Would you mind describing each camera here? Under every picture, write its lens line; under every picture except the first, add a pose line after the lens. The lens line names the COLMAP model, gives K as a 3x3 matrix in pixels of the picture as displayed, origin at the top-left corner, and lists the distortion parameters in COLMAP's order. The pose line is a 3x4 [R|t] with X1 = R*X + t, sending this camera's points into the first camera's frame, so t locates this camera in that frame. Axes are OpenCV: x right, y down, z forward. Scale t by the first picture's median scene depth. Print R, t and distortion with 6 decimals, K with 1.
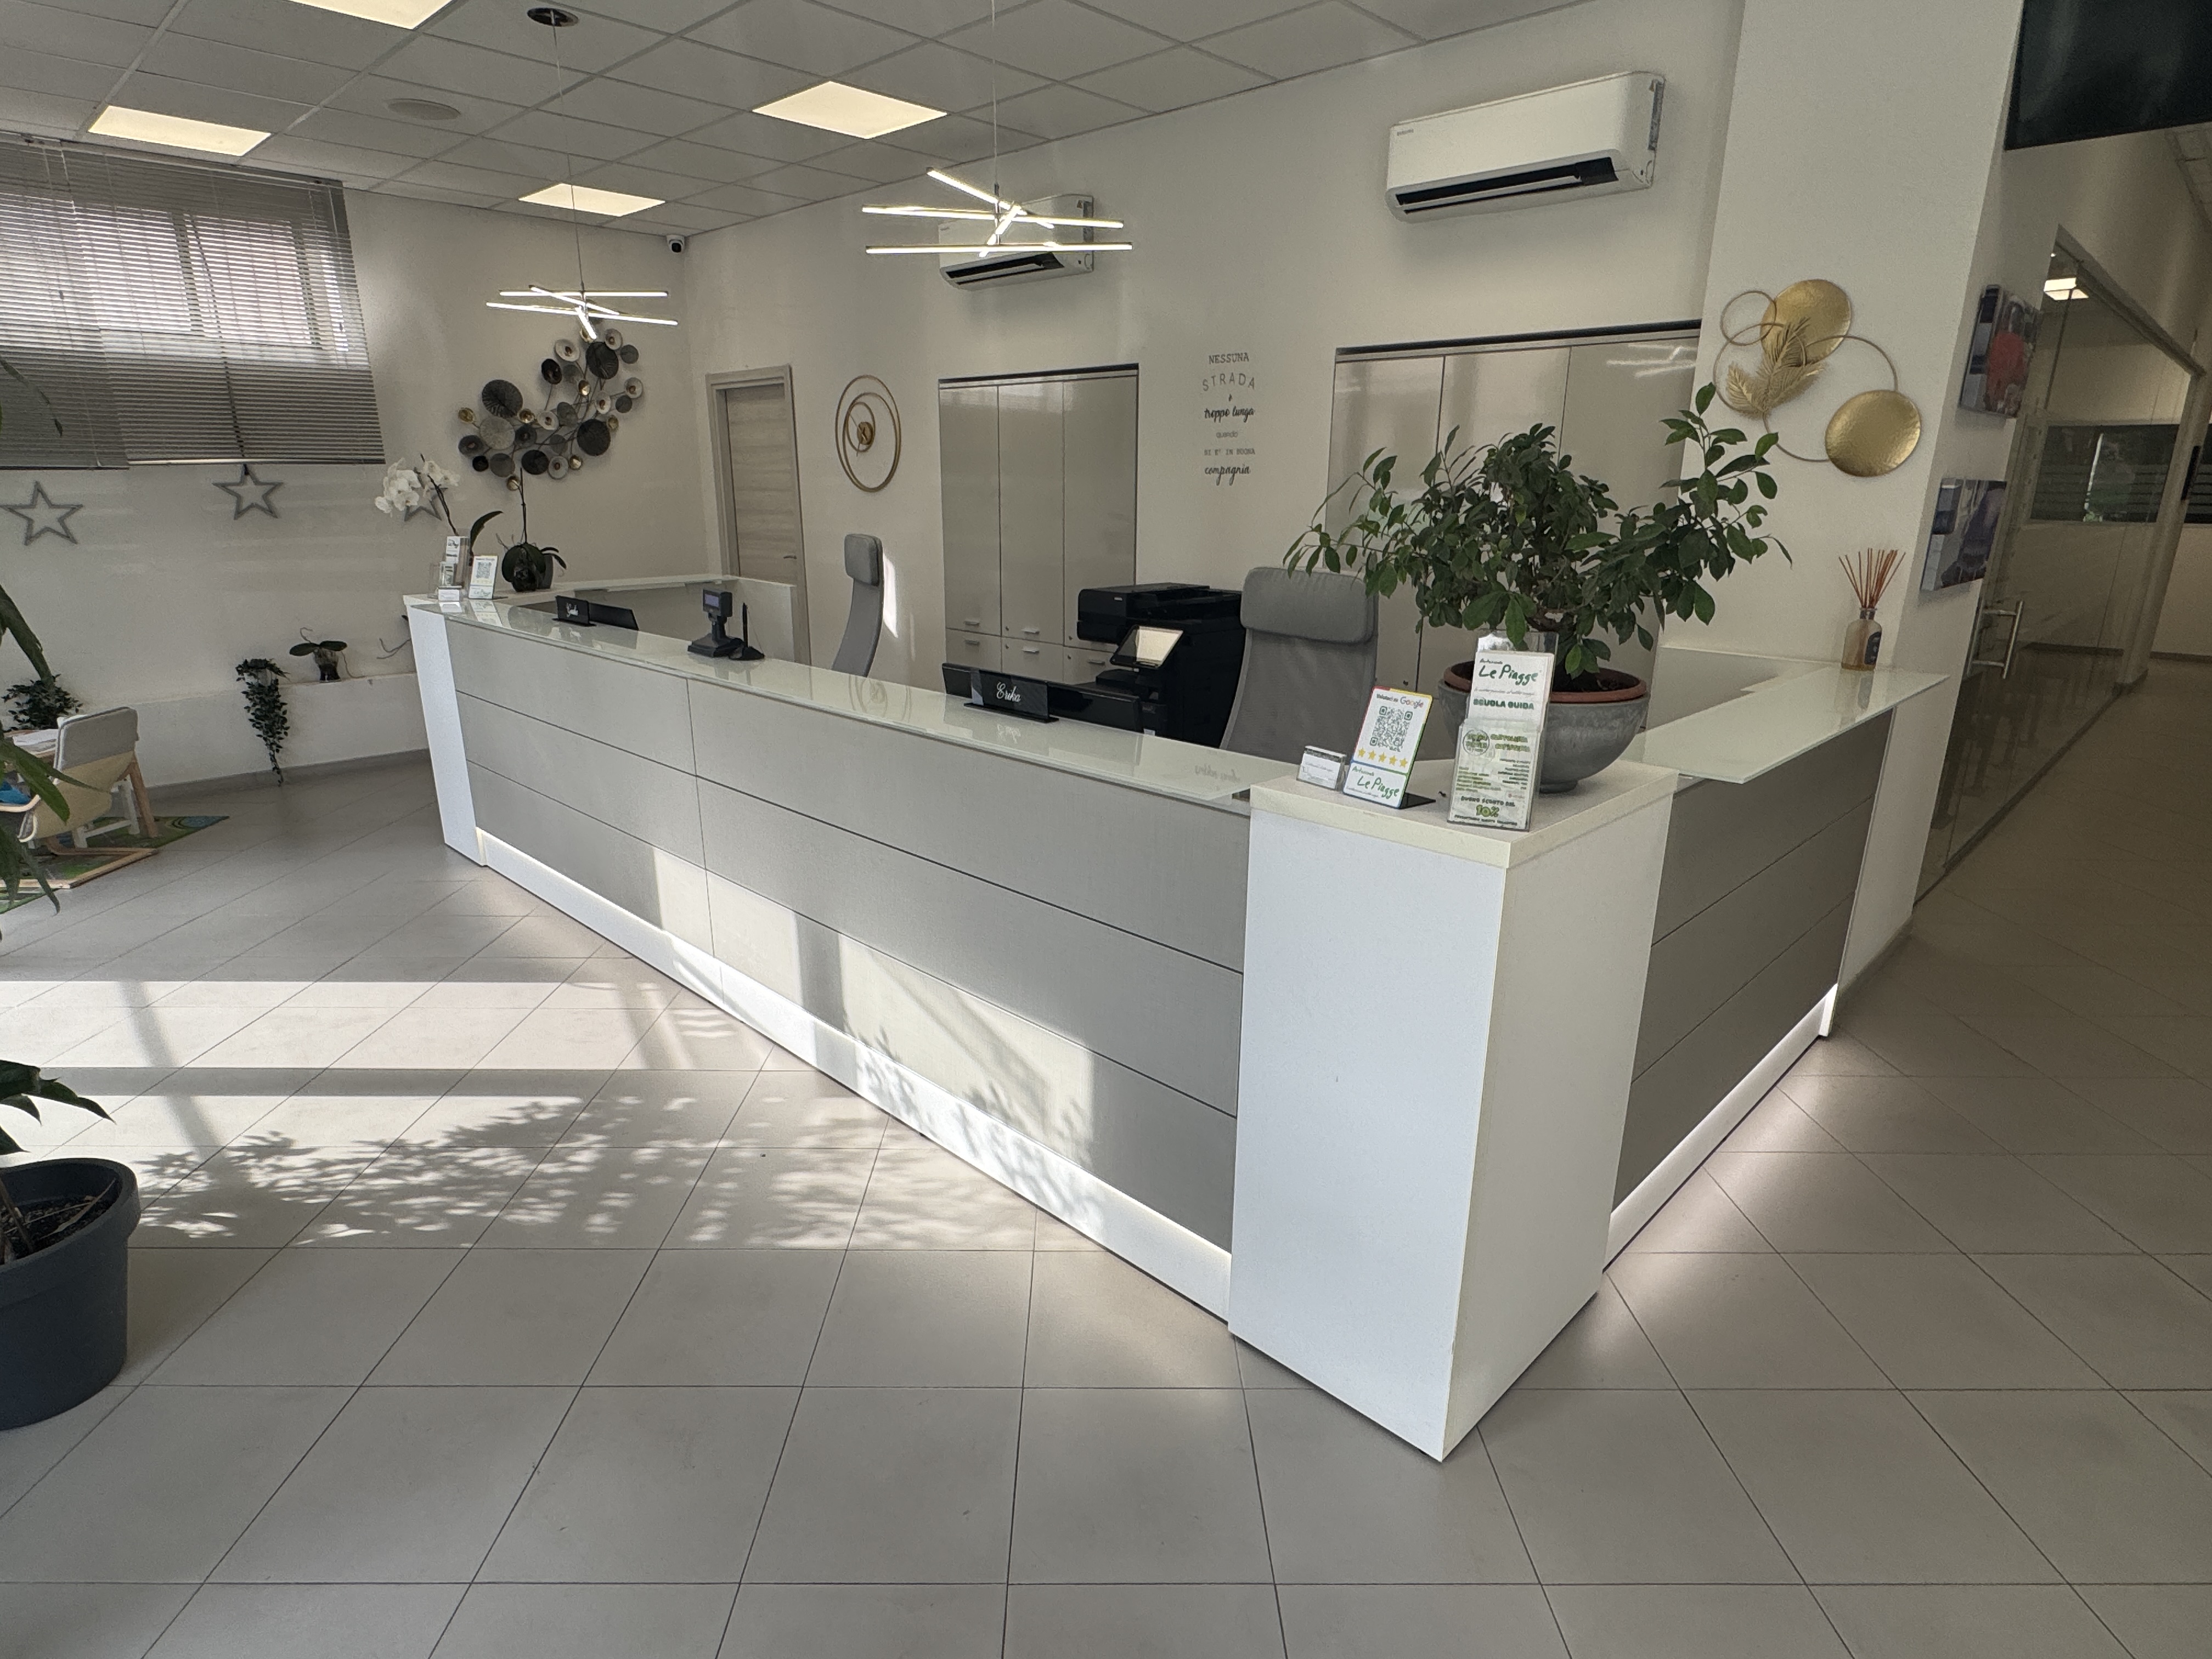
lens RADIAL K [[1191.9, 0, 1104.8], [0, 1191.9, 829.7], [0, 0, 1]] dist [-0.000871, -0.000601]
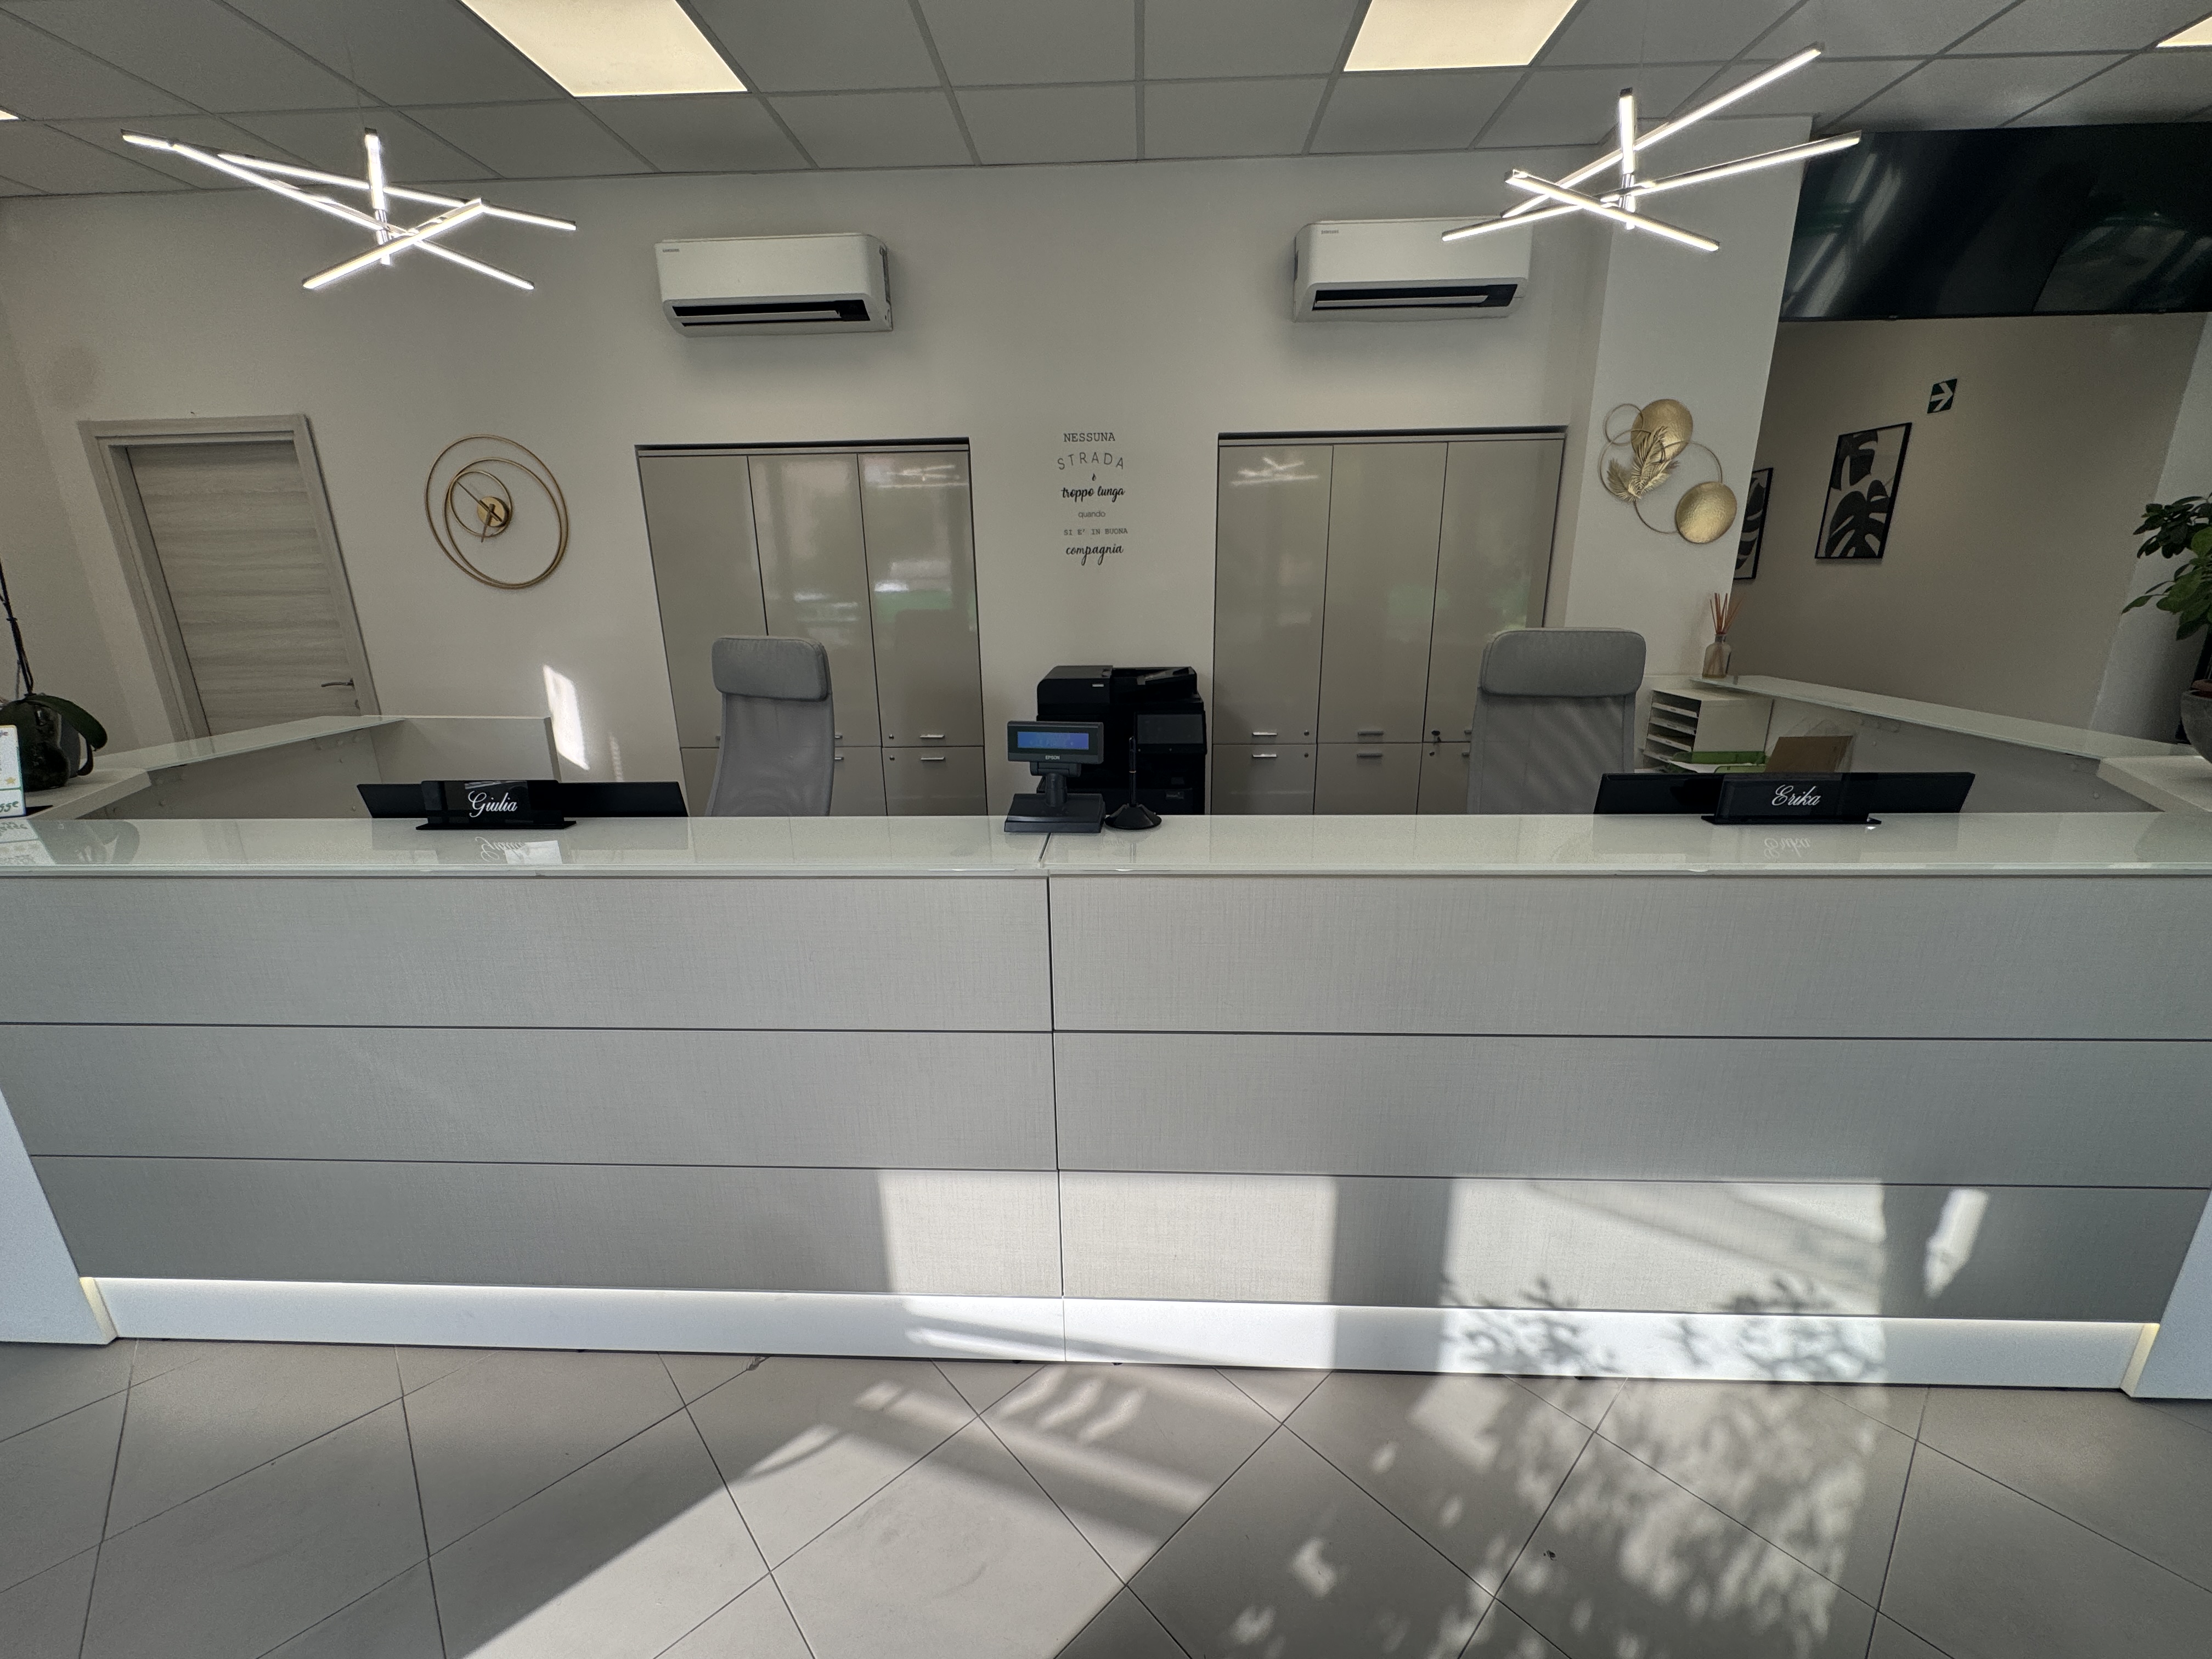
lens RADIAL K [[879.0, 0, 1105.0], [0, 879.0, 832.0], [0, 0, 1]] dist [-0.003468, 0.000199]
pose [[0.741202, -0.202966, 0.639863, -0.530615], [0.208975, 0.975596, 0.067390, -0.151929], [-0.637926, 0.083766, 0.765529, 0.575398]]
